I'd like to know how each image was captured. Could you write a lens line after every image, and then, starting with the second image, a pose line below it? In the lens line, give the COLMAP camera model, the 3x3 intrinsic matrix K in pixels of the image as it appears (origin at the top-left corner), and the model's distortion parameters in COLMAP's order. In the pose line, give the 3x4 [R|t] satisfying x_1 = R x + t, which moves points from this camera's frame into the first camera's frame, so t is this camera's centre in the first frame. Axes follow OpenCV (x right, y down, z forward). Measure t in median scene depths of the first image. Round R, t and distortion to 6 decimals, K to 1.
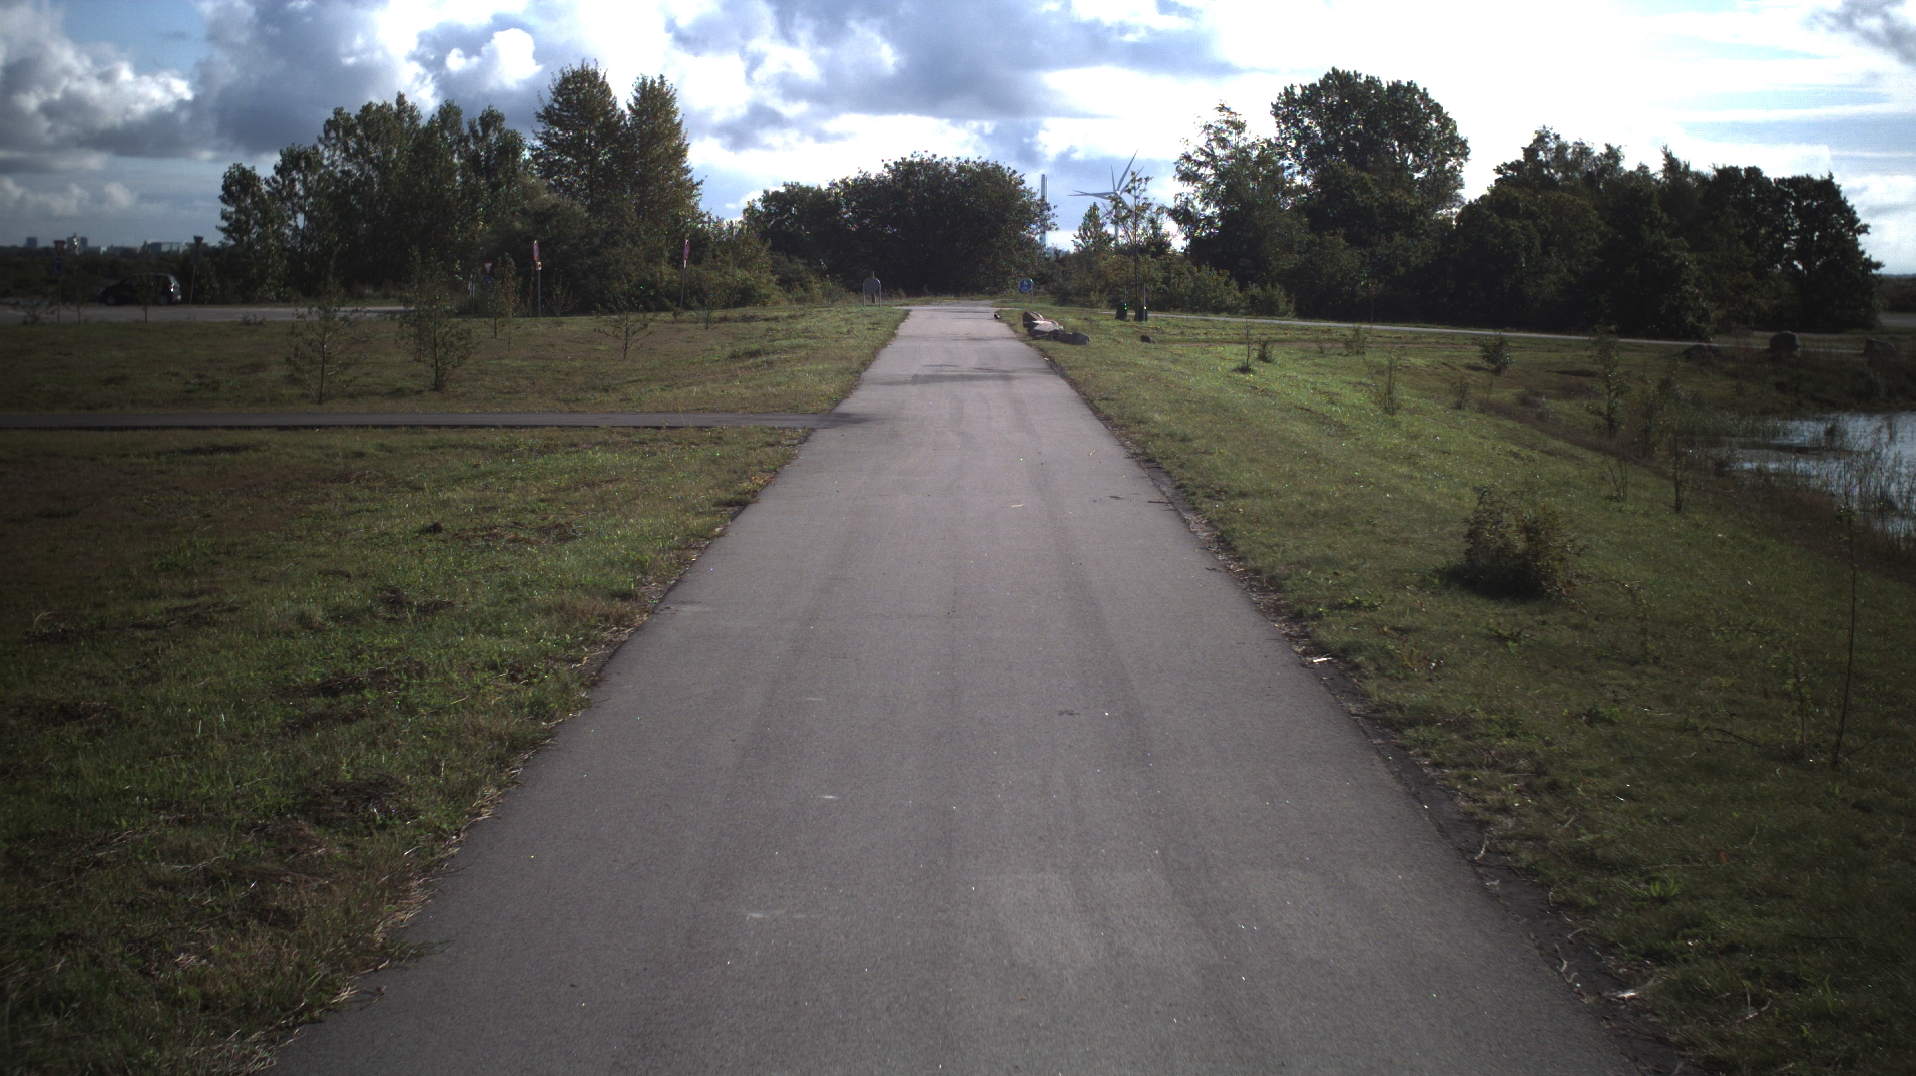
lens RADIAL K [[3415.6, 0, 984.8], [0, 3415.6, 535.0], [0, 0, 1]] dist [-0.310881, 0.469525]
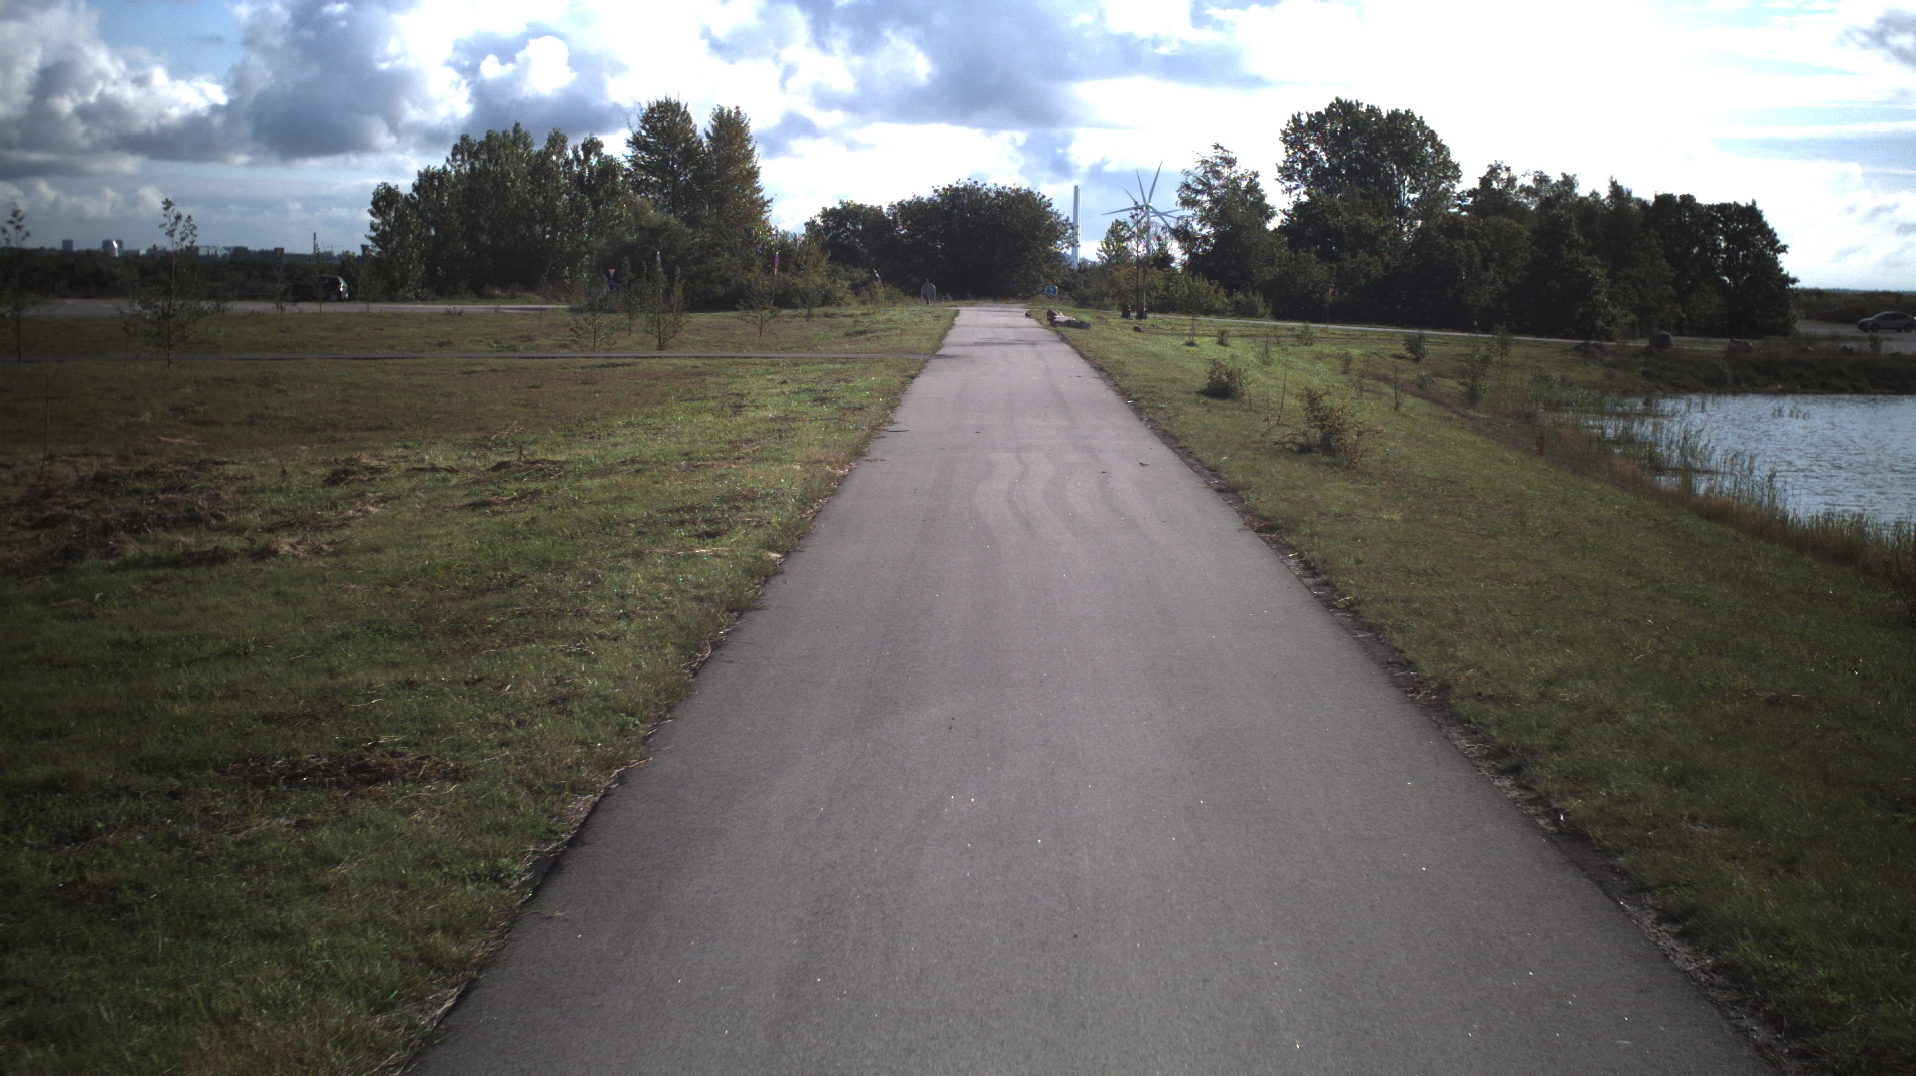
lens RADIAL K [[3415.6, 0, 984.8], [0, 3415.6, 535.0], [0, 0, 1]] dist [-0.310881, 0.469525]
pose [[0.999927, 0.008285, -0.008791, -0.000453], [-0.008312, 0.999961, -0.002988, 0.016066], [0.008766, 0.003060, 0.999957, -0.198709]]
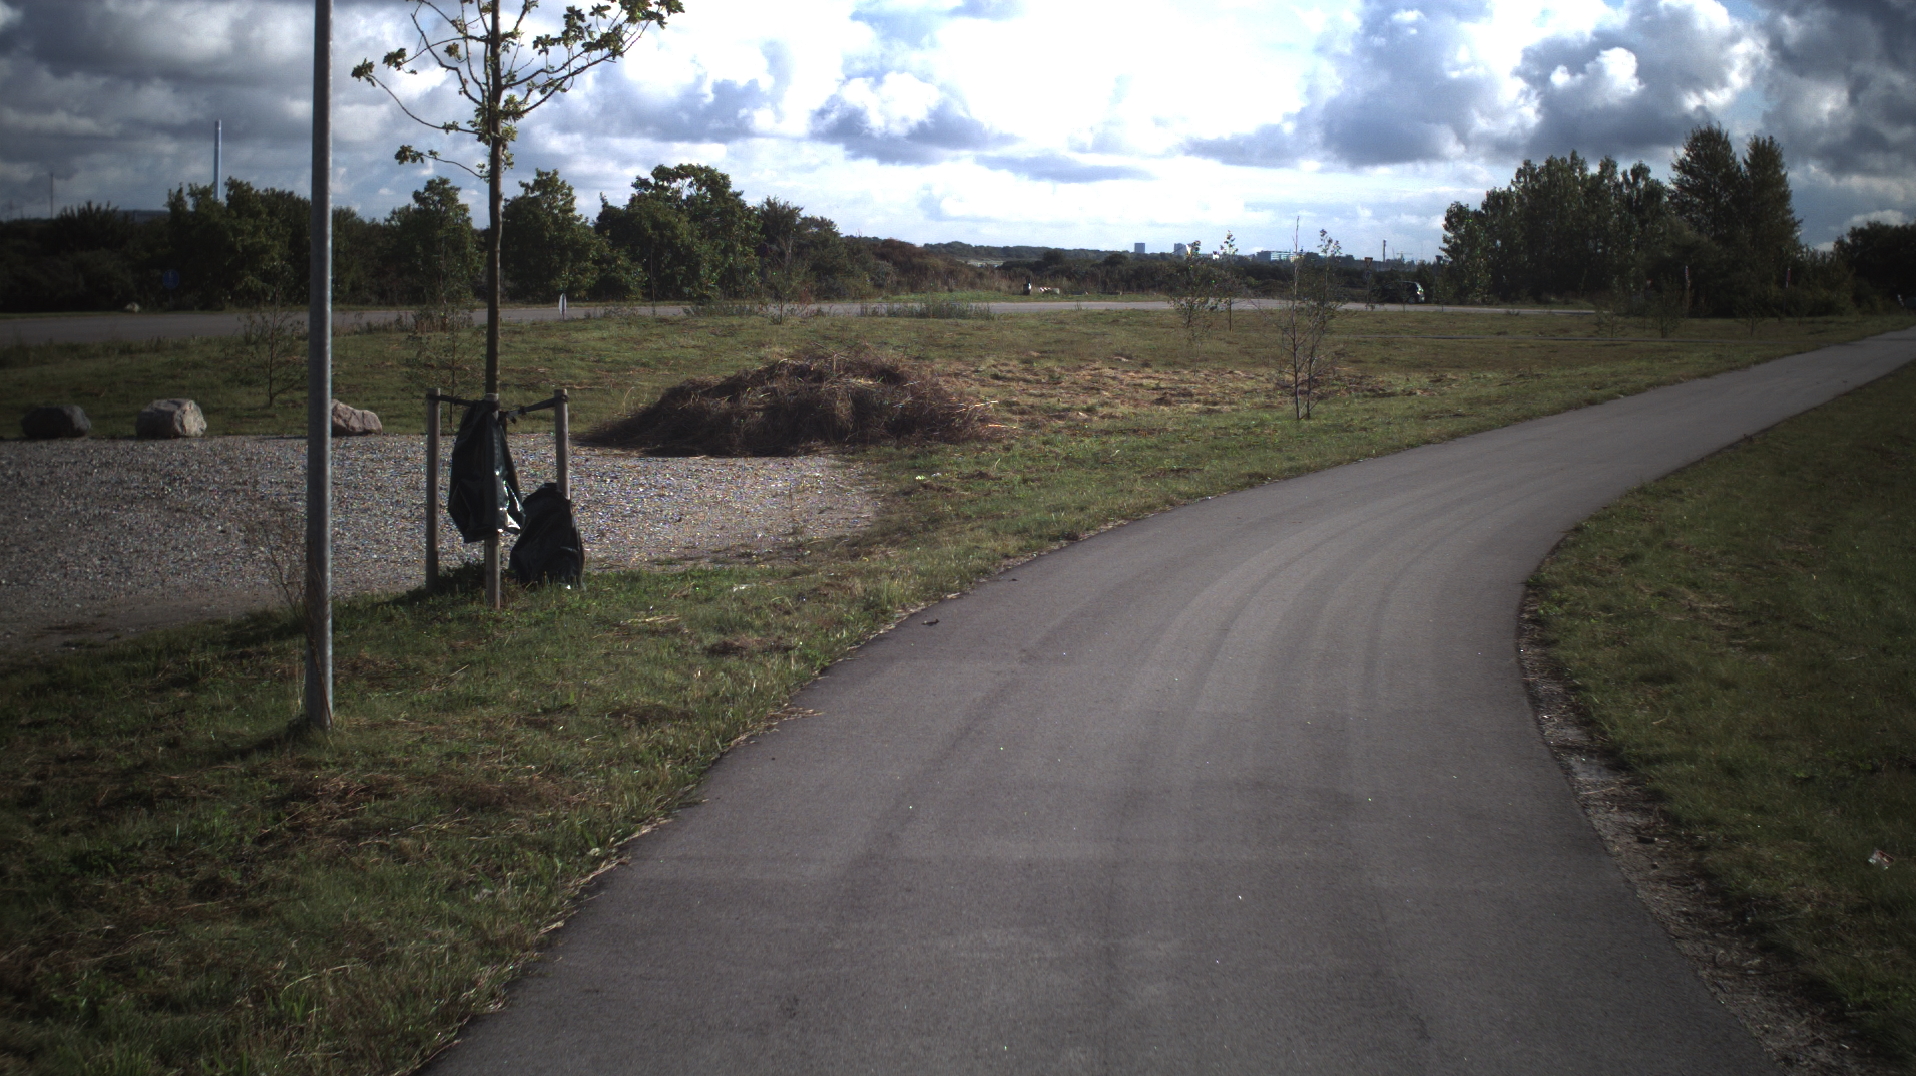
lens RADIAL K [[3415.6, 0, 984.8], [0, 3415.6, 535.0], [0, 0, 1]] dist [-0.310881, 0.469525]
pose [[0.948688, 0.036048, -0.314153, 0.034203], [-0.037489, 0.999296, 0.001457, 0.031726], [0.313984, 0.010395, 0.949371, -0.391202]]
